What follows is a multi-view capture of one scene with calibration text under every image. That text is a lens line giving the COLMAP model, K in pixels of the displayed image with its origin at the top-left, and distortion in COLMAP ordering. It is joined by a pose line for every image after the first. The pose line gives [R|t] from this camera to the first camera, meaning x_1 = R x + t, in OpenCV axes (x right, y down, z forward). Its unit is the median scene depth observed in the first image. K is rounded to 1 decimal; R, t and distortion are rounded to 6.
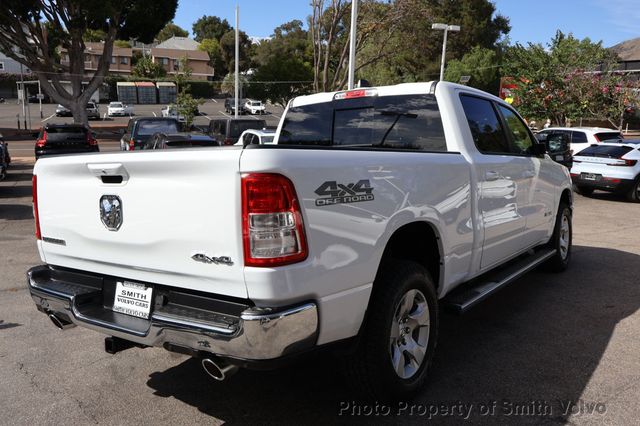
lens RADIAL K [[534.8, 0, 322.0], [0, 534.8, 213.7], [0, 0, 1]] dist [-0.002764, -0.000512]
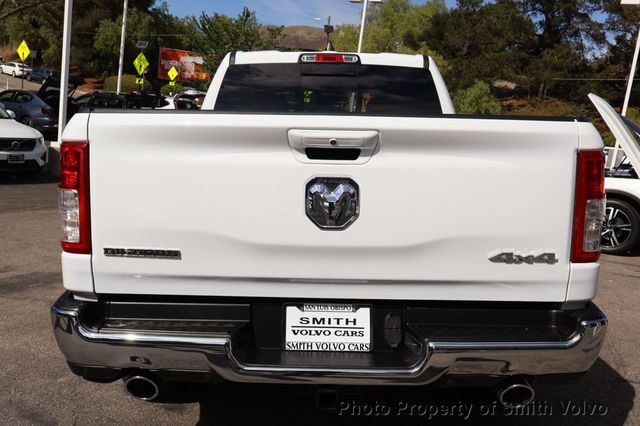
lens RADIAL K [[578.6, 0, 318.0], [0, 578.6, 215.0], [0, 0, 1]] dist [0.030441, -0.019840]
pose [[0.811581, -0.038696, 0.582957, -0.785184], [0.018659, 0.999012, 0.040337, -0.016397], [-0.583942, -0.021859, 0.811501, 0.395346]]
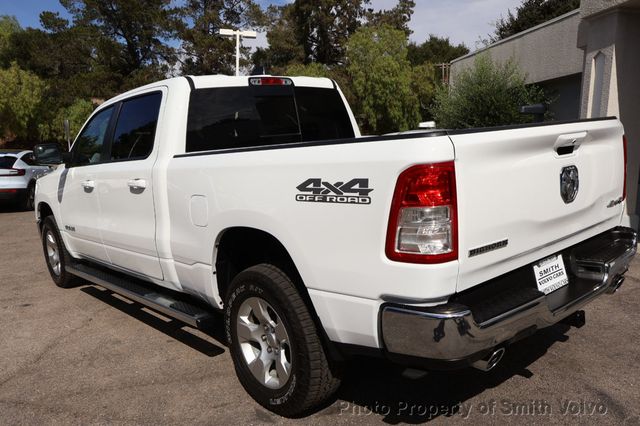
lens RADIAL K [[534.8, 0, 306.1], [0, 534.8, 217.3], [0, 0, 1]] dist [-0.002764, -0.000512]
pose [[0.229402, -0.136547, 0.963706, -1.358442], [0.163896, 0.981392, 0.100039, -0.111539], [-0.959434, 0.134998, 0.247513, 1.153682]]
